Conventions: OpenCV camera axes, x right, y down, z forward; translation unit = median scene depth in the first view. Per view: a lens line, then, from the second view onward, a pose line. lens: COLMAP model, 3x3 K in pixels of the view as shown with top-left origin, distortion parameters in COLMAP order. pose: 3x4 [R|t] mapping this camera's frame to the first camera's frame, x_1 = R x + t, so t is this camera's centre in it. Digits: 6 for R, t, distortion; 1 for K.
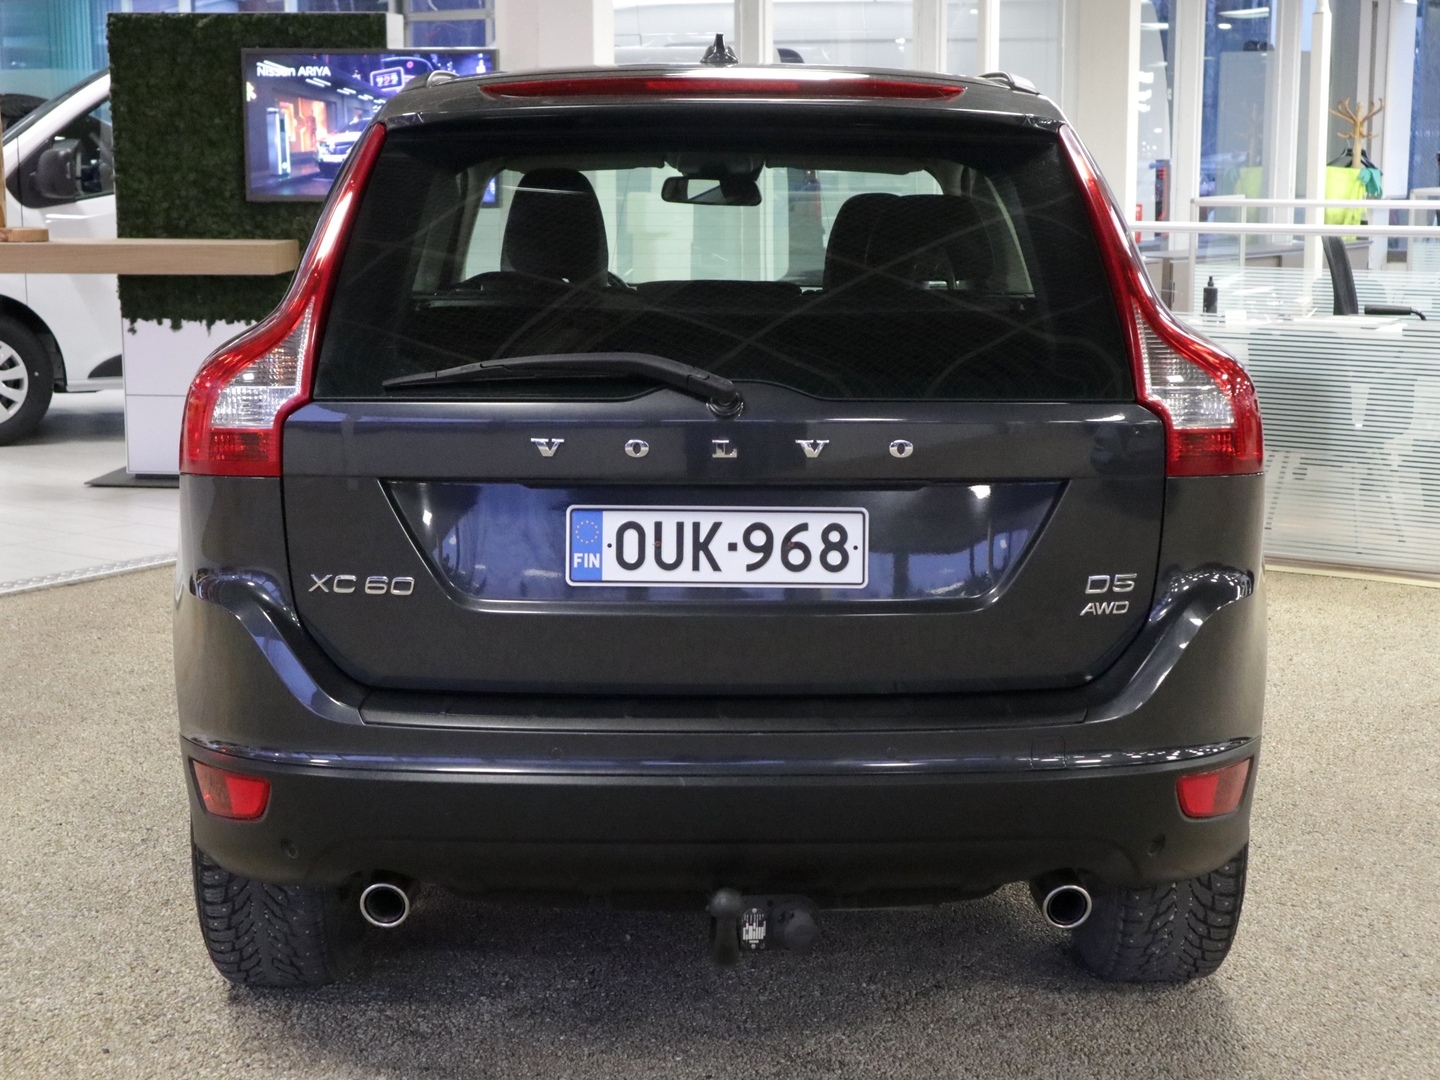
lens RADIAL K [[2341.3, 0, 720.0], [0, 2341.3, 540.0], [0, 0, 1]] dist [-0.000742, 0.033908]
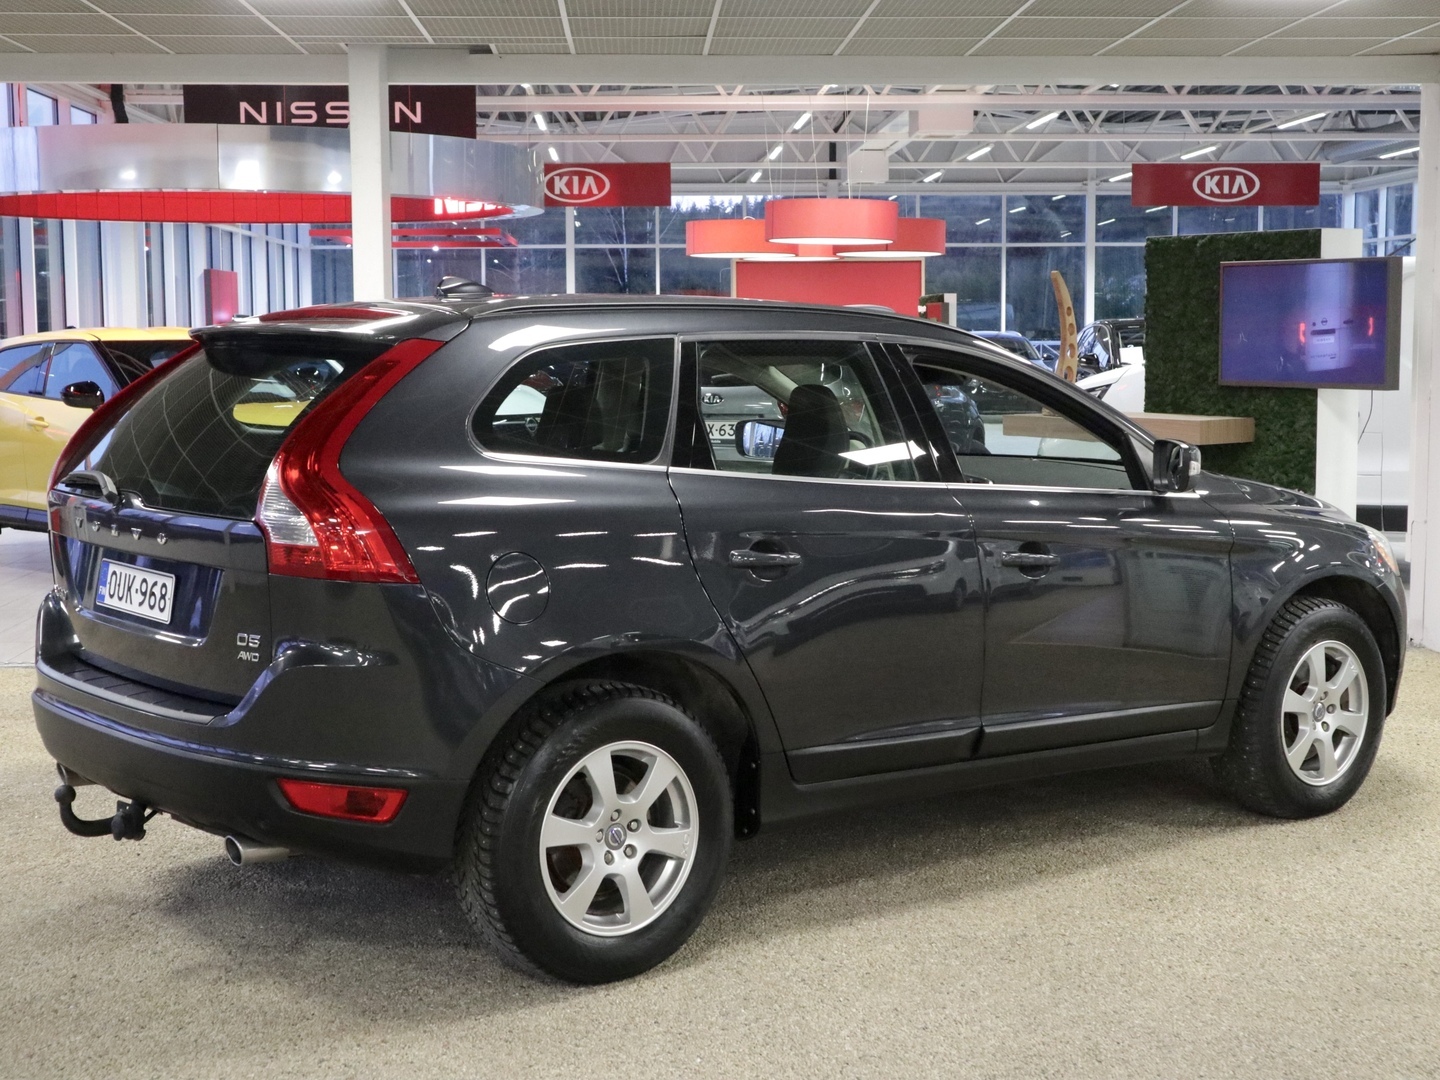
lens RADIAL K [[2030.8, 0, 720.0], [0, 2030.8, 540.0], [0, 0, 1]] dist [-0.002458, -0.020224]
pose [[0.622278, 0.076550, -0.779044, 1.119067], [-0.126422, 0.991970, -0.003511, -0.064888], [0.772520, 0.100673, 0.626959, 0.329615]]
